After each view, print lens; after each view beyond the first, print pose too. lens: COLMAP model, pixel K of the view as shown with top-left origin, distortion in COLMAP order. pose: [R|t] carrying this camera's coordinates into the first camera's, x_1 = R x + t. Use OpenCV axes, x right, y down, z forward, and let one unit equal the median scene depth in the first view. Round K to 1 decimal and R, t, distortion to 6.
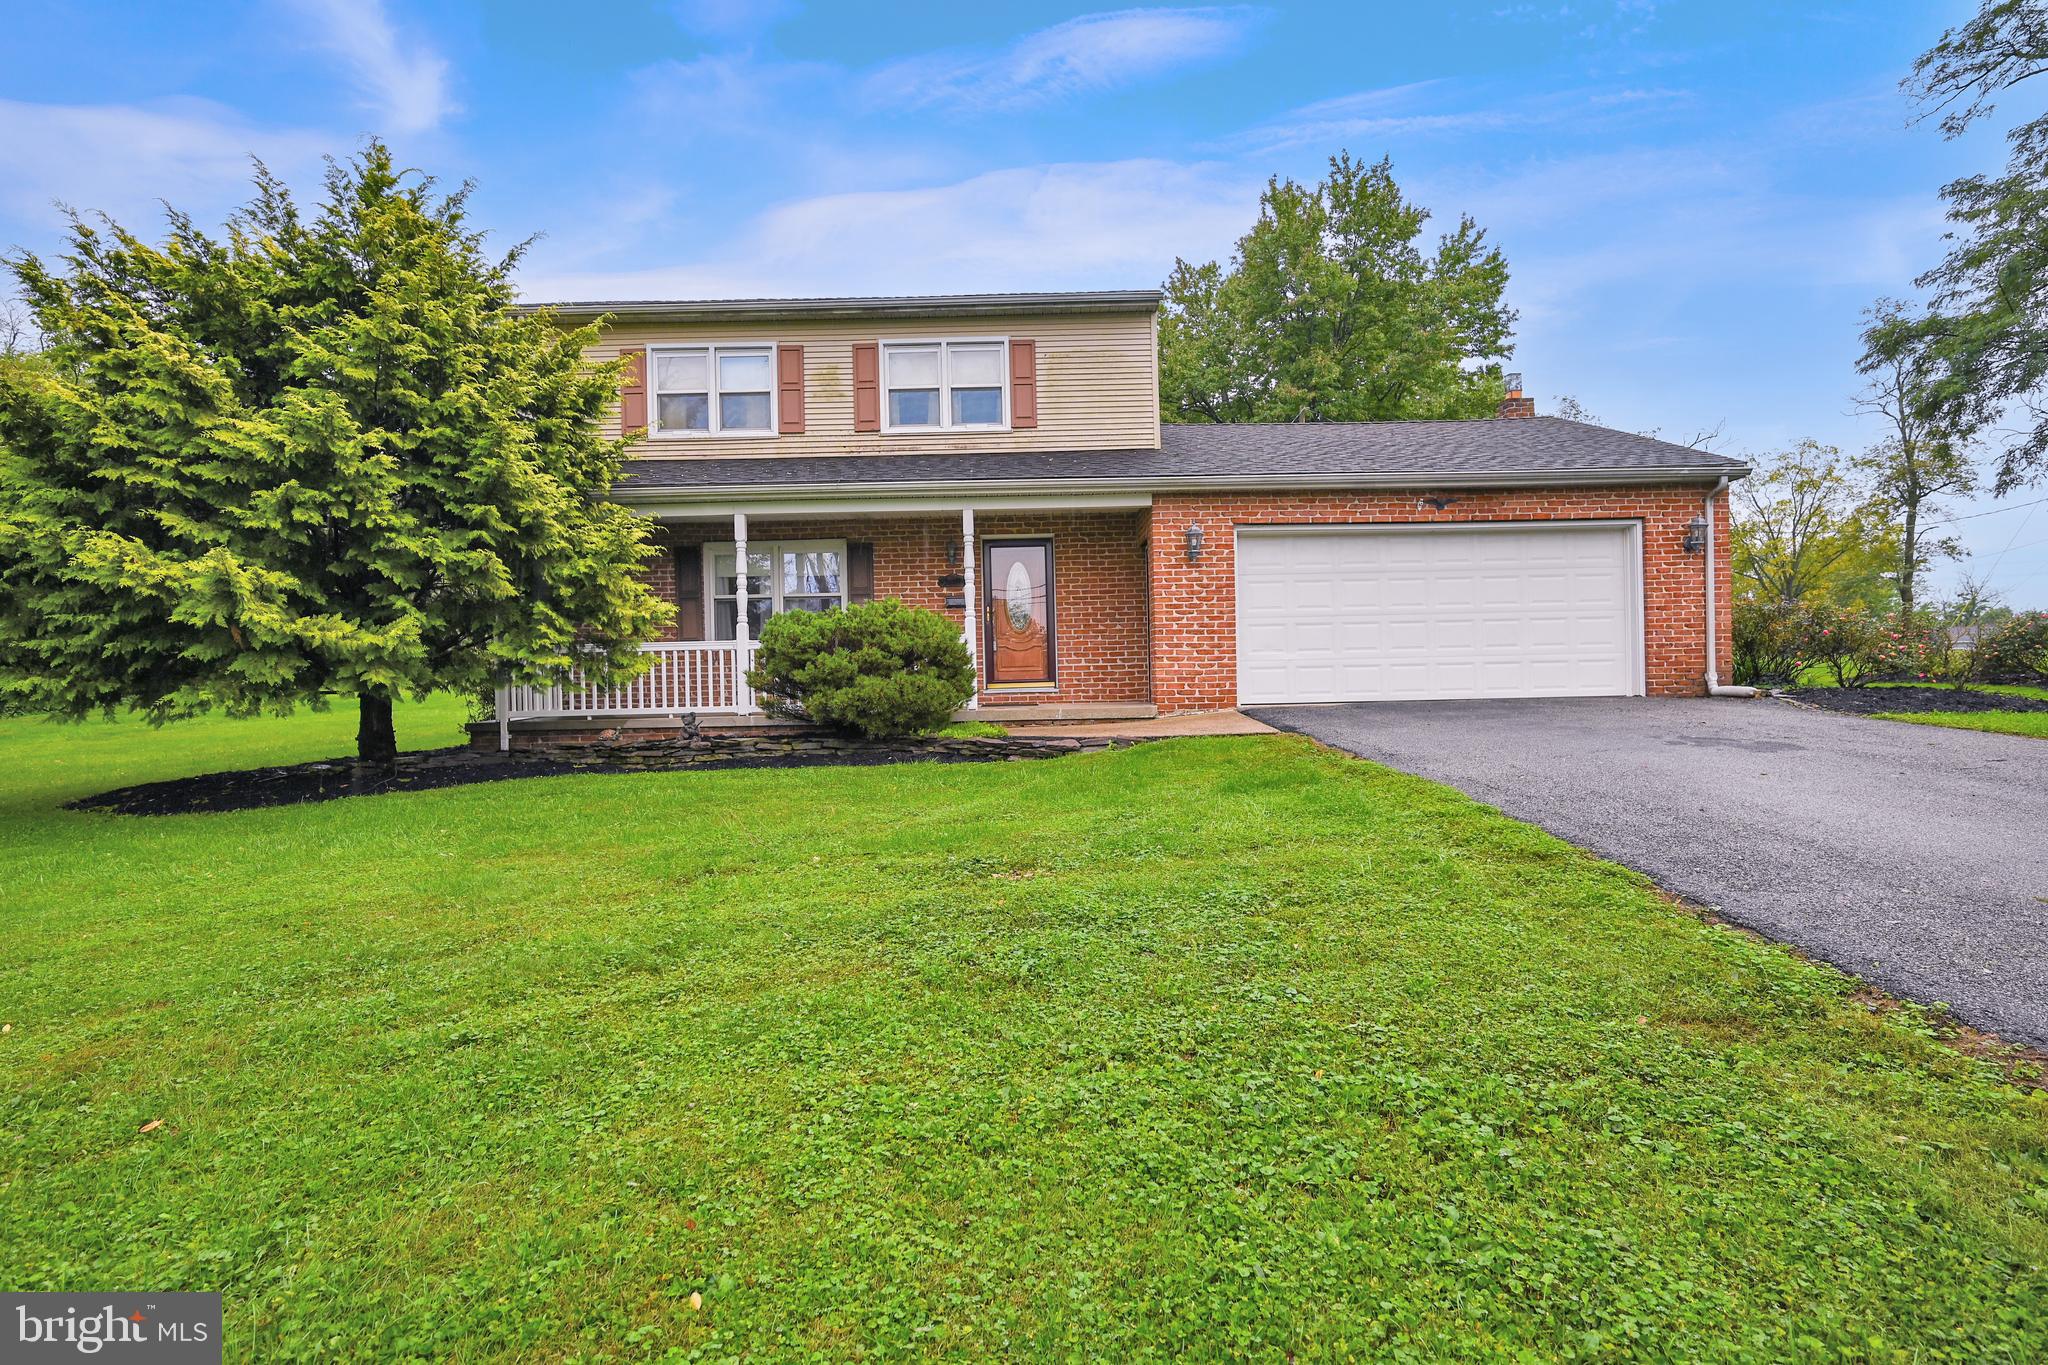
lens RADIAL K [[1017.1, 0, 1024.0], [0, 1017.1, 682.5], [0, 0, 1]] dist [0.000764, 0.000419]
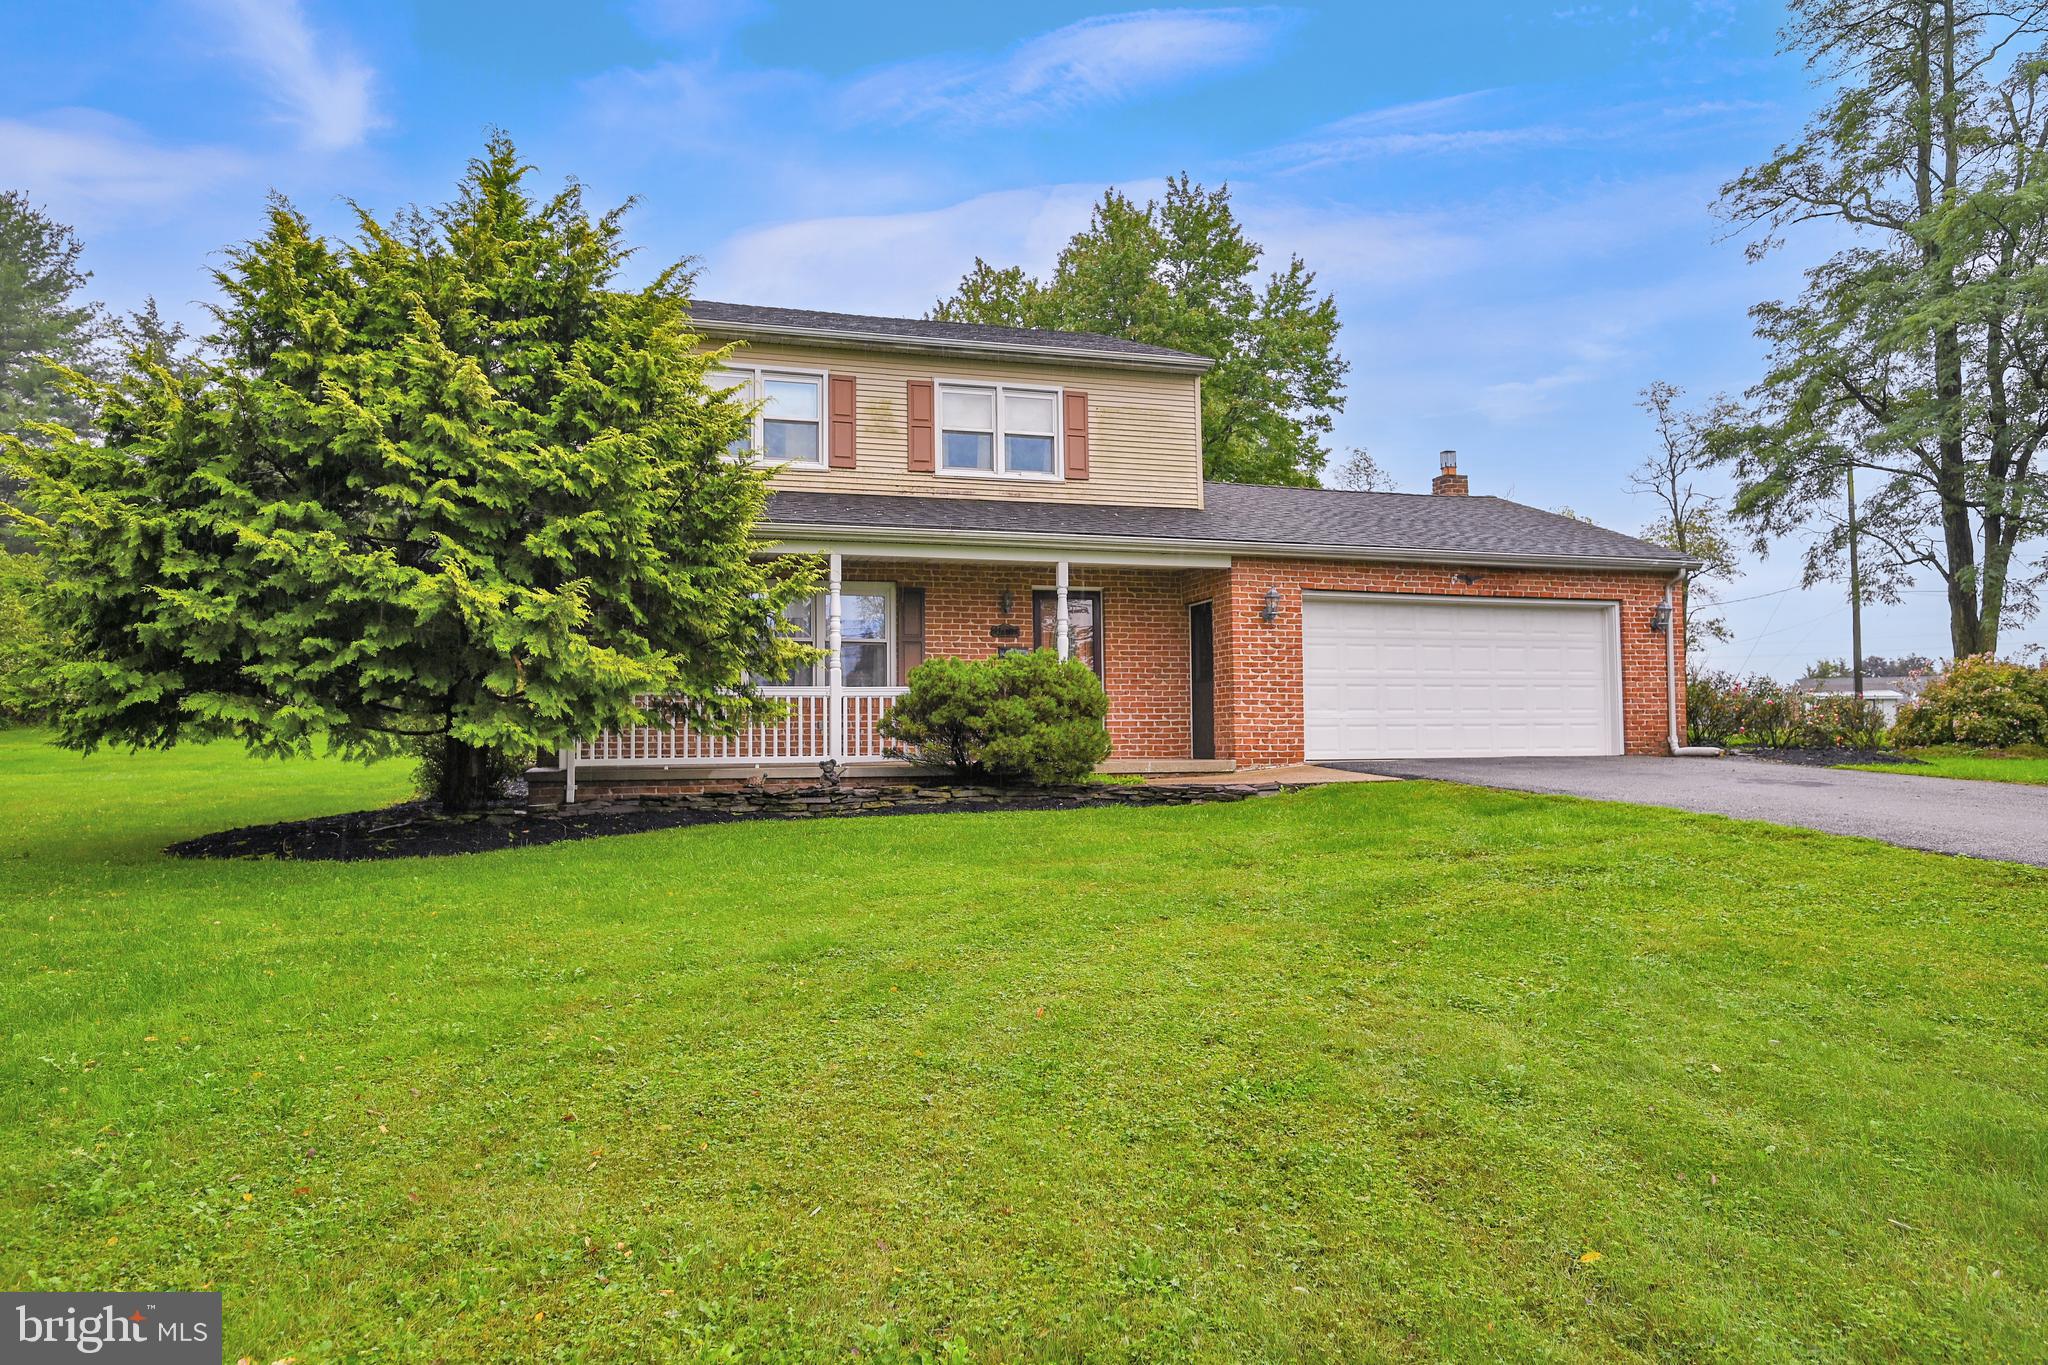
lens RADIAL K [[1327.3, 0, 1024.0], [0, 1327.3, 682.5], [0, 0, 1]] dist [0.004021, 0.000915]
pose [[0.956921, 0.026467, 0.289140, -0.461790], [-0.009412, 0.998141, -0.060219, 0.027070], [-0.290196, 0.054904, 0.955391, -0.228065]]
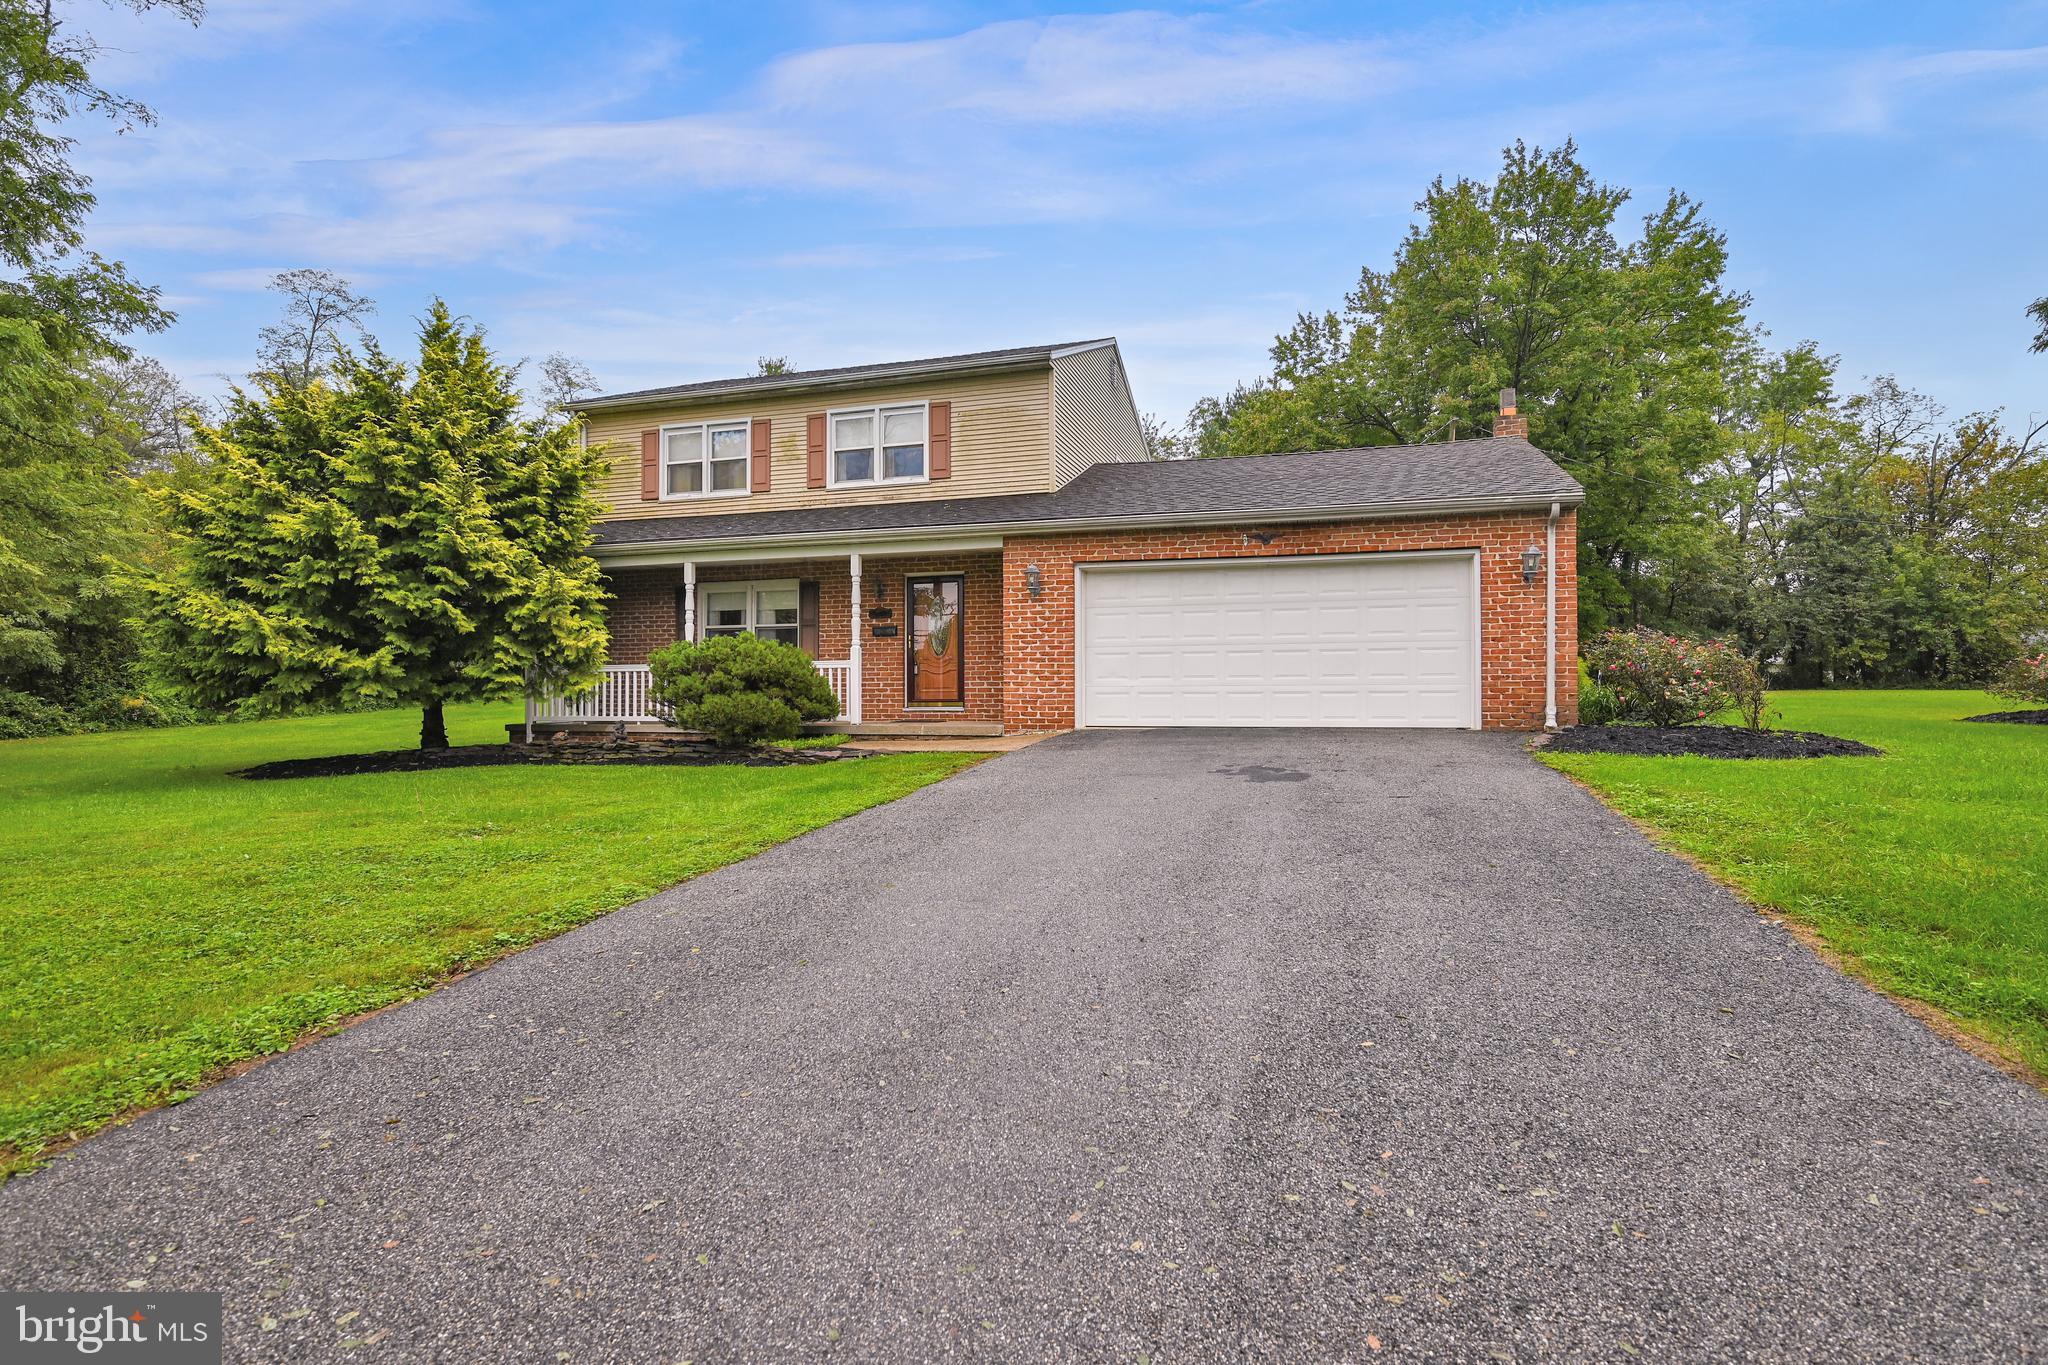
lens RADIAL K [[1017.1, 0, 1024.0], [0, 1017.1, 682.5], [0, 0, 1]] dist [0.000764, 0.000419]
pose [[0.956375, 0.014006, -0.291807, 0.473359], [-0.018204, 0.999766, -0.011674, -0.011408], [0.291575, 0.016477, 0.956406, -0.067545]]
